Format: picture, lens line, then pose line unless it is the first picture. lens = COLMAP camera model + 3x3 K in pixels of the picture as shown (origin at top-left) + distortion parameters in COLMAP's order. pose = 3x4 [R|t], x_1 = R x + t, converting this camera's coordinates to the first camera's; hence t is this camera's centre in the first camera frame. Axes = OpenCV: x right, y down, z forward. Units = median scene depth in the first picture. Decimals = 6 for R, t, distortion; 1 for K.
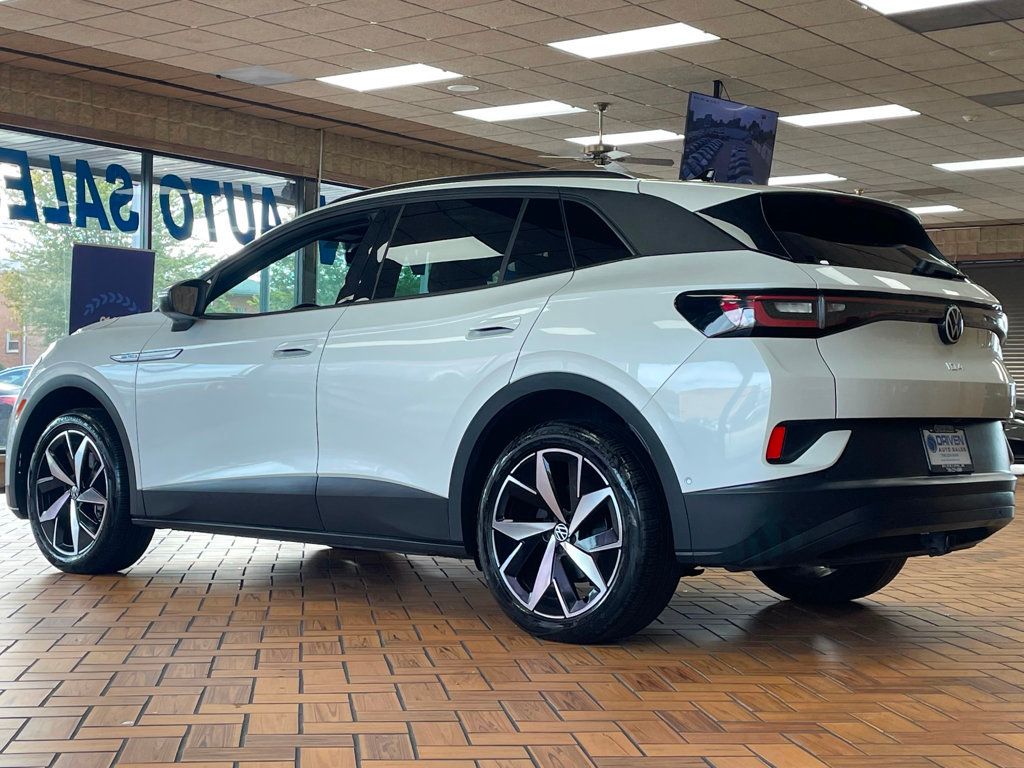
lens RADIAL K [[1558.7, 0, 512.0], [0, 1558.7, 384.0], [0, 0, 1]] dist [0.006505, -0.019808]
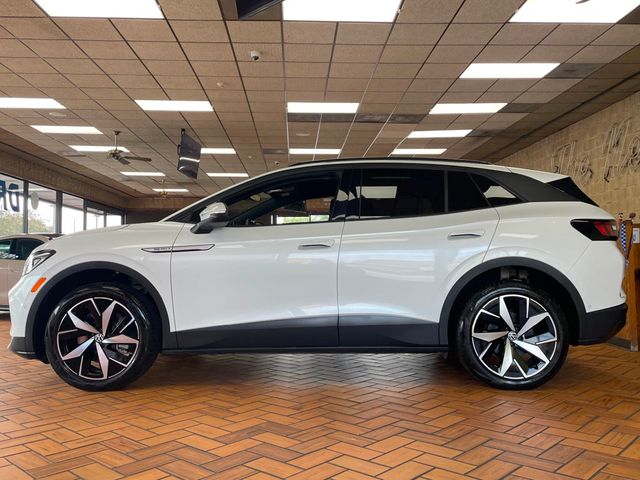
lens RADIAL K [[546.5, 0, 320.1], [0, 546.5, 250.1], [0, 0, 1]] dist [0.030969, 0.000088]
pose [[0.766548, -0.003273, 0.642178, -0.586169], [0.008501, 0.999951, -0.005051, -0.014420], [-0.642130, 0.009331, 0.766539, 0.576257]]
